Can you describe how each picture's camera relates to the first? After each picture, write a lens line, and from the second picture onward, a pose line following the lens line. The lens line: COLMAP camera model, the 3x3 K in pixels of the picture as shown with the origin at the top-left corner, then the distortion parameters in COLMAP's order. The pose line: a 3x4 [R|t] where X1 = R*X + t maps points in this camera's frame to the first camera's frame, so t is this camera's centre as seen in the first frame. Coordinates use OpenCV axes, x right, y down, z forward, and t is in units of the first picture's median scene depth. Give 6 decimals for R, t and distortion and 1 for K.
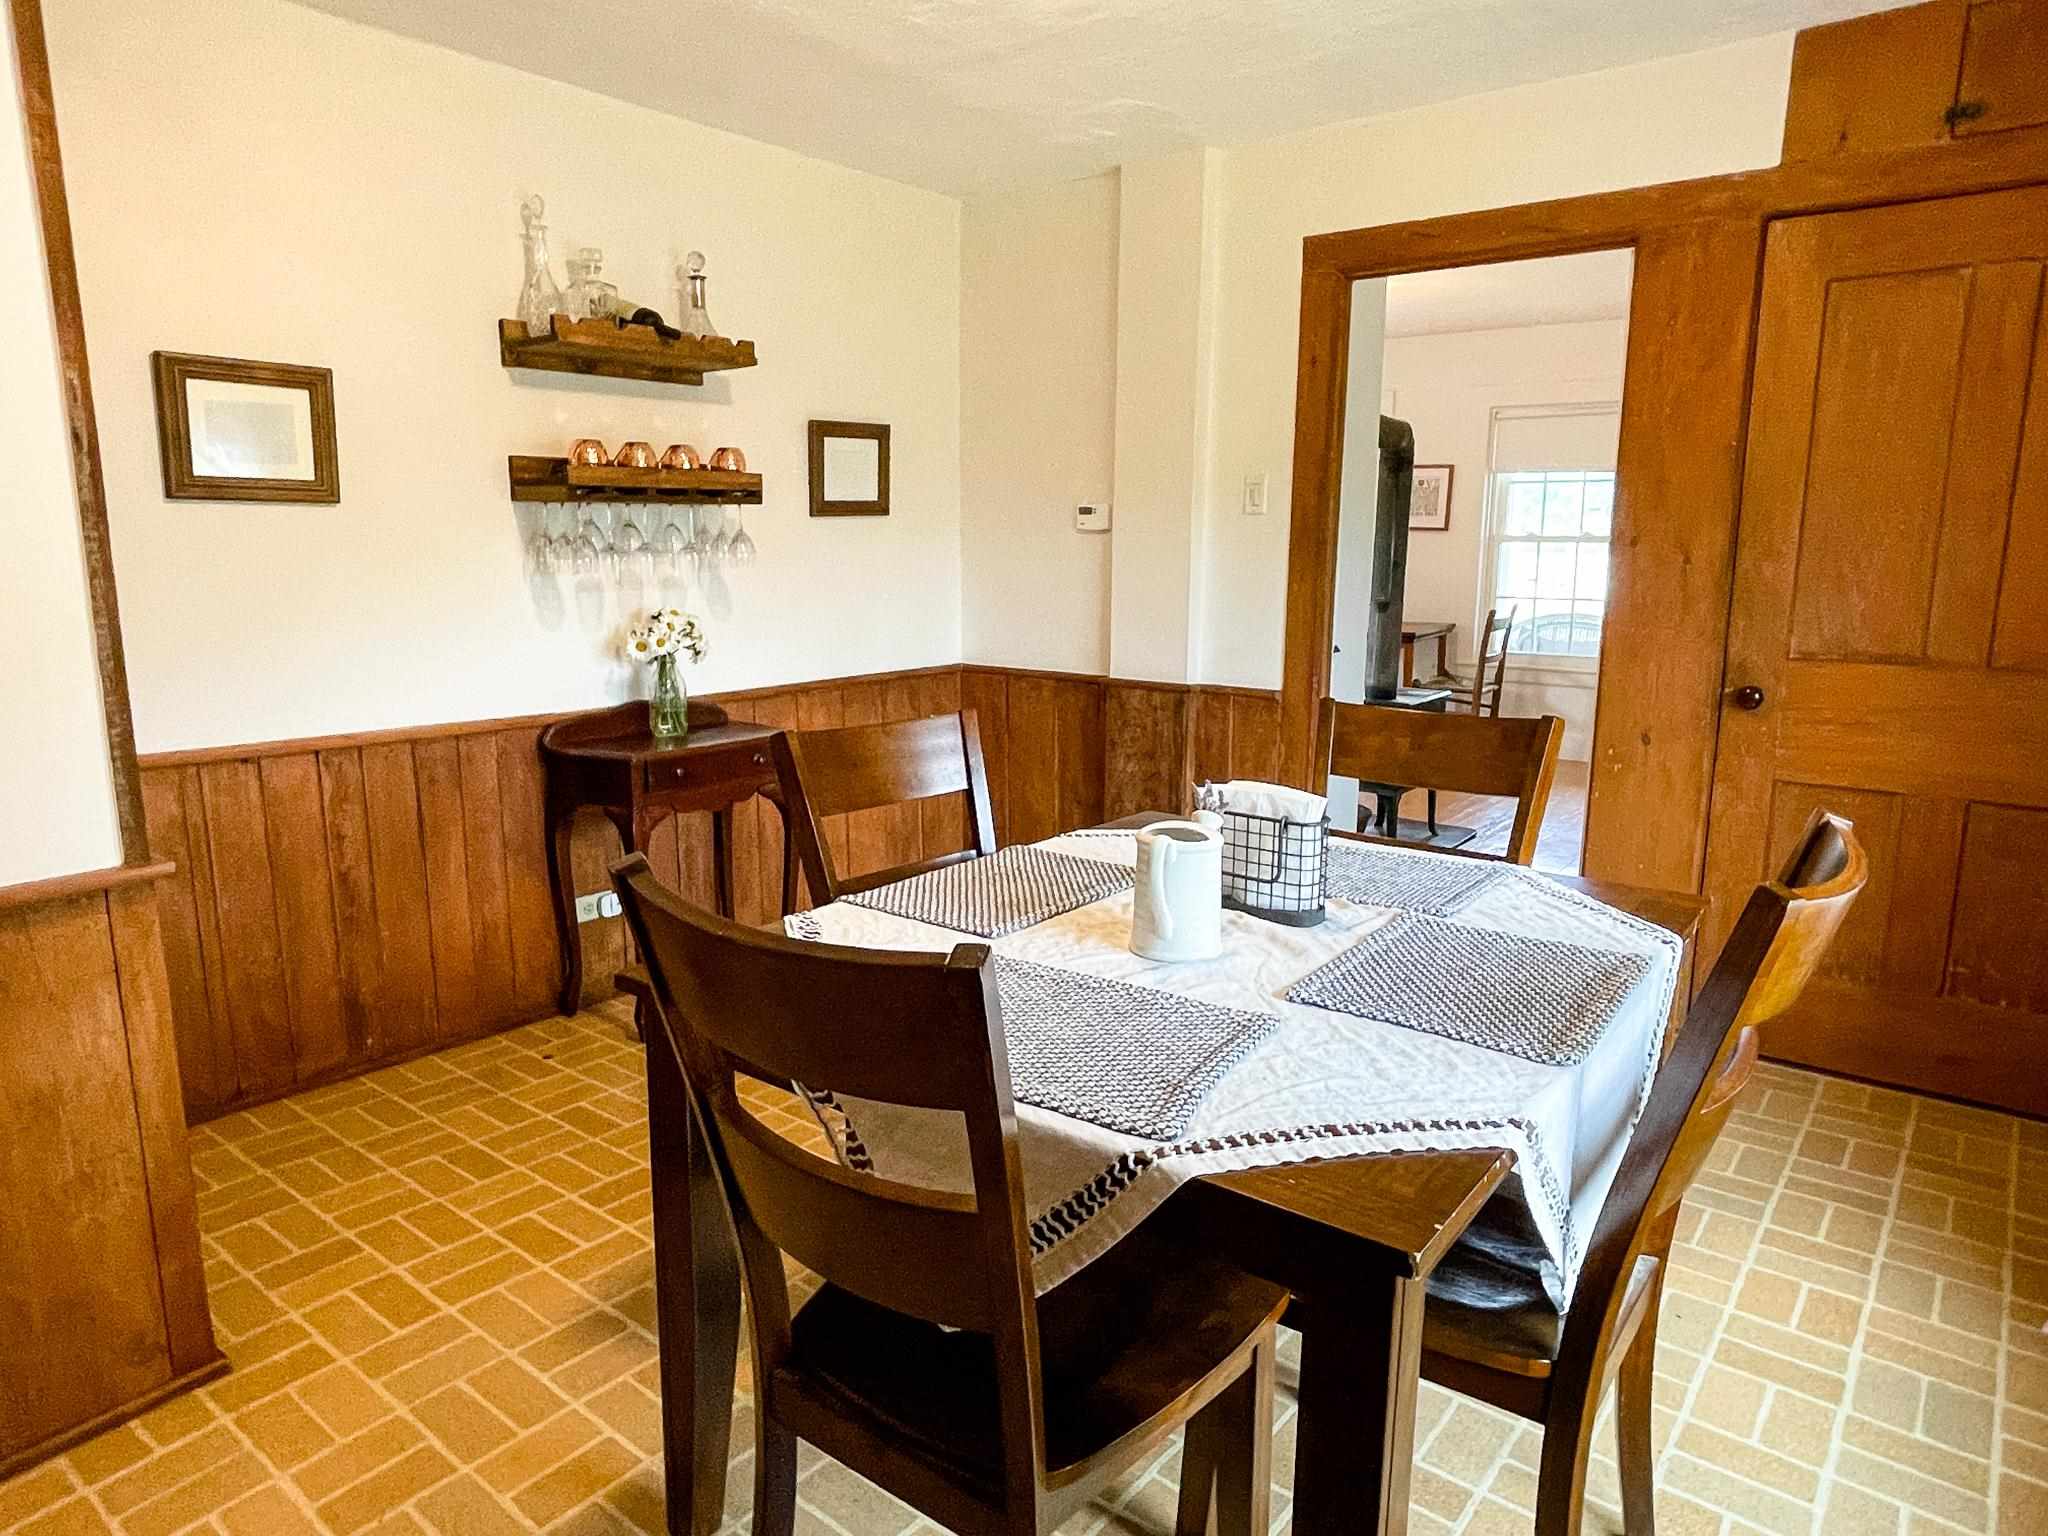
lens RADIAL K [[1296.1, 0, 1016.6], [0, 1296.1, 774.9], [0, 0, 1]] dist [-0.006019, -0.000462]
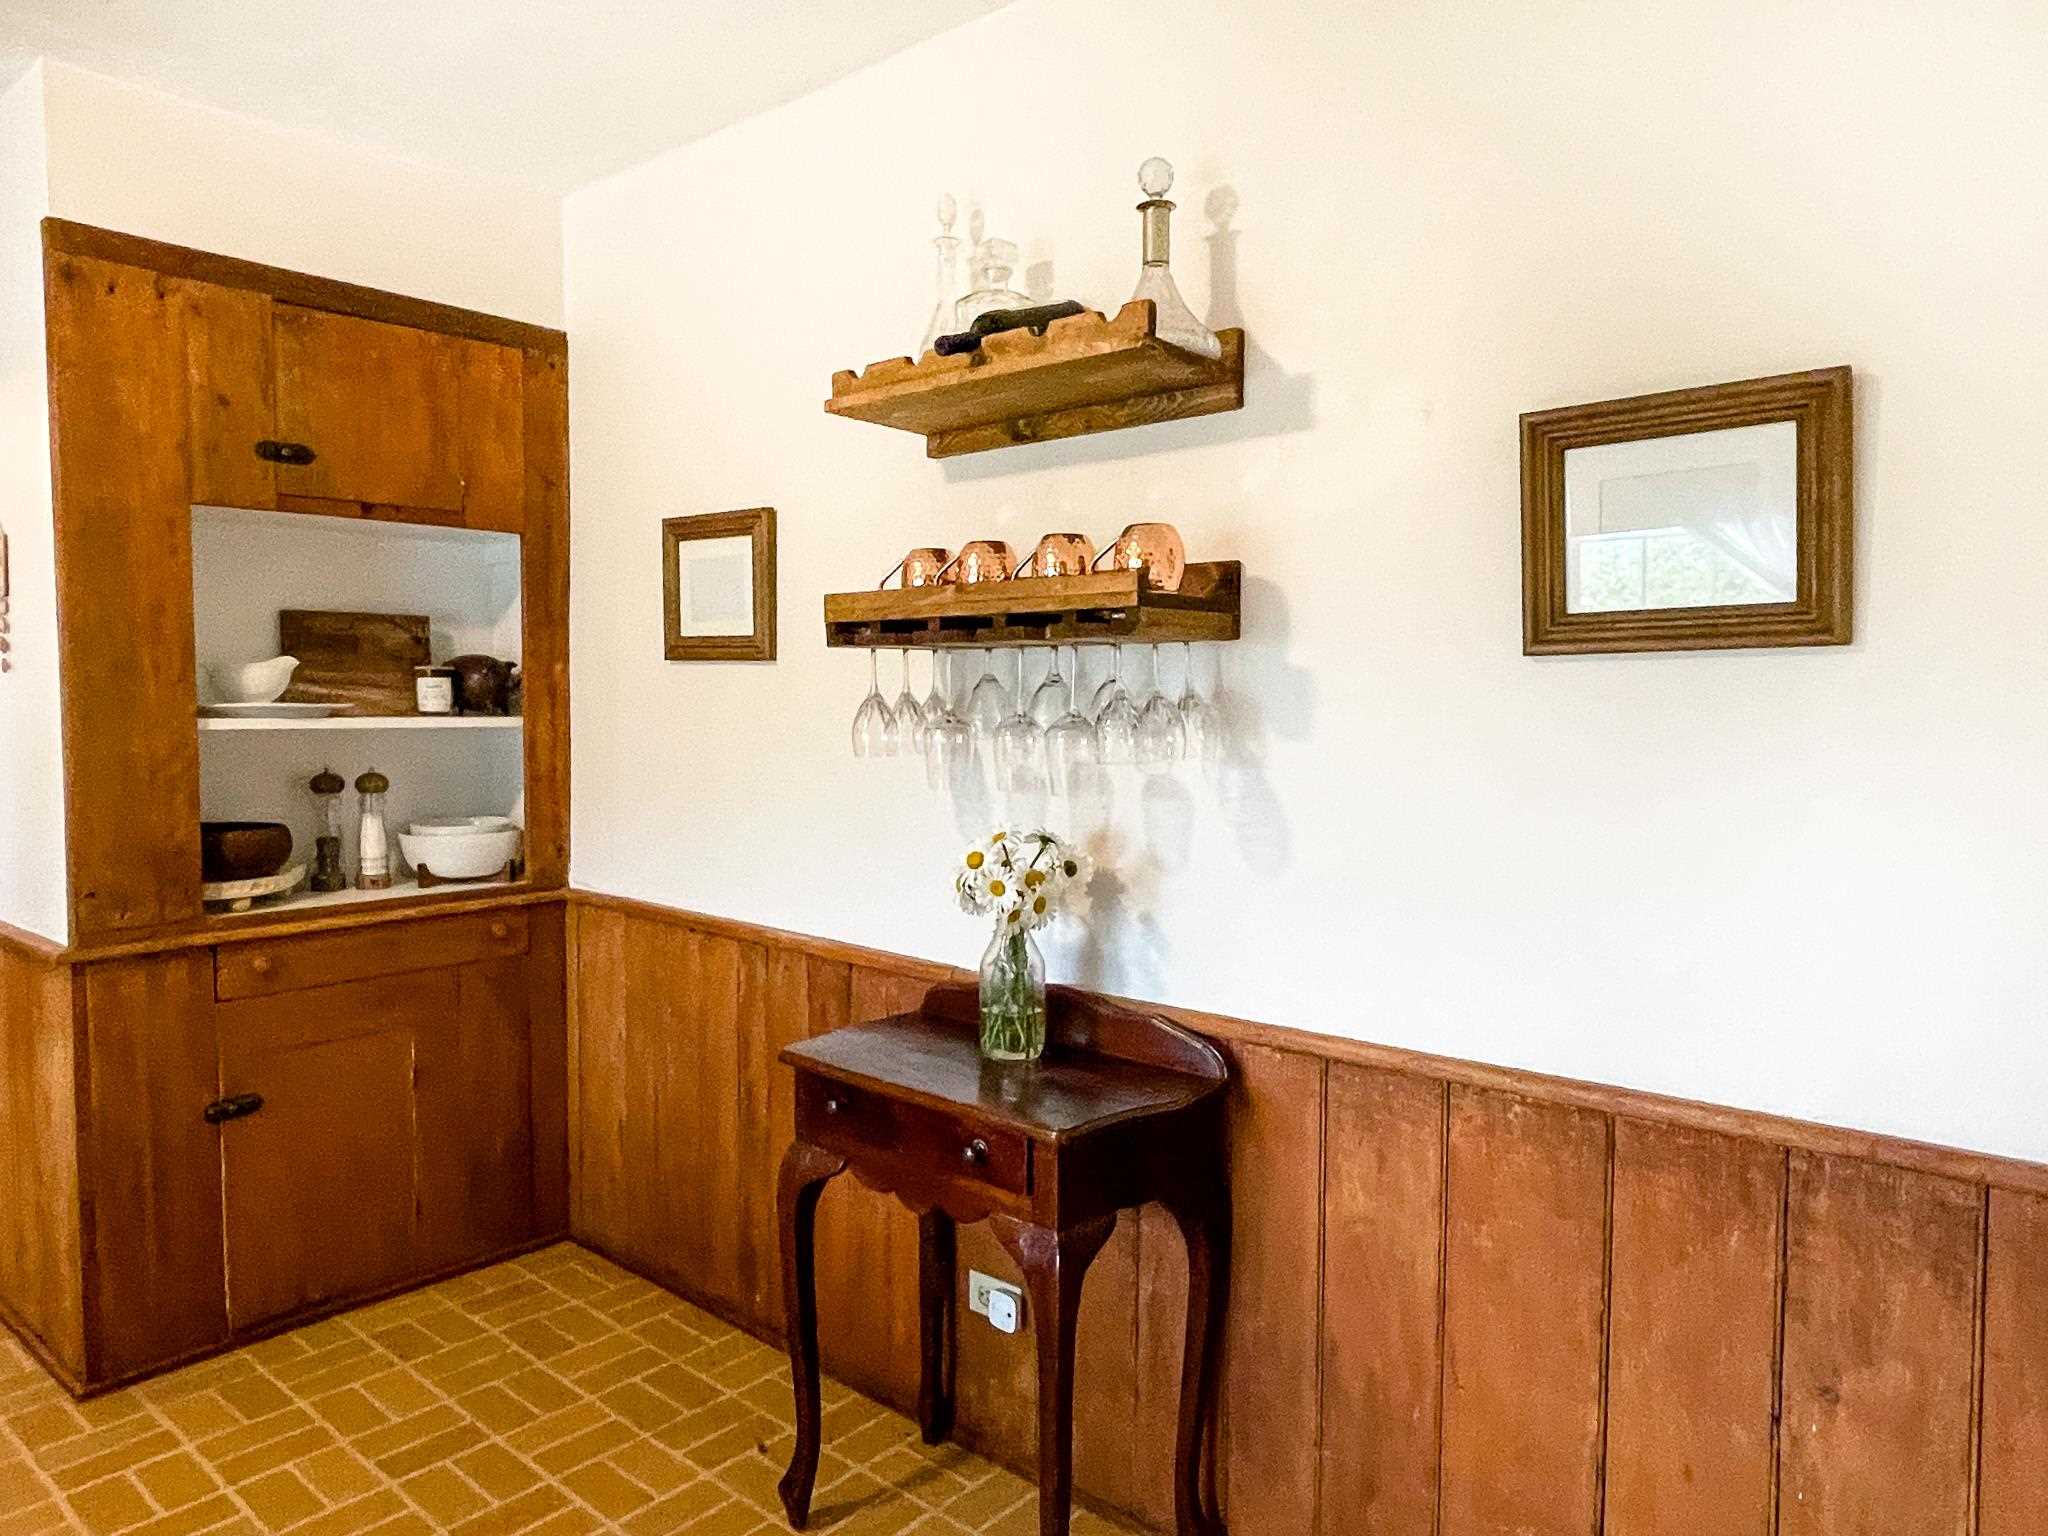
lens RADIAL K [[1402.0, 0, 1021.2], [0, 1402.0, 747.6], [0, 0, 1]] dist [0.003521, 0.001586]
pose [[-0.069894, 0.051226, -0.996238, 0.331943], [-0.176205, 0.982344, 0.062874, -0.205117], [0.981869, 0.179936, -0.059634, 1.047745]]
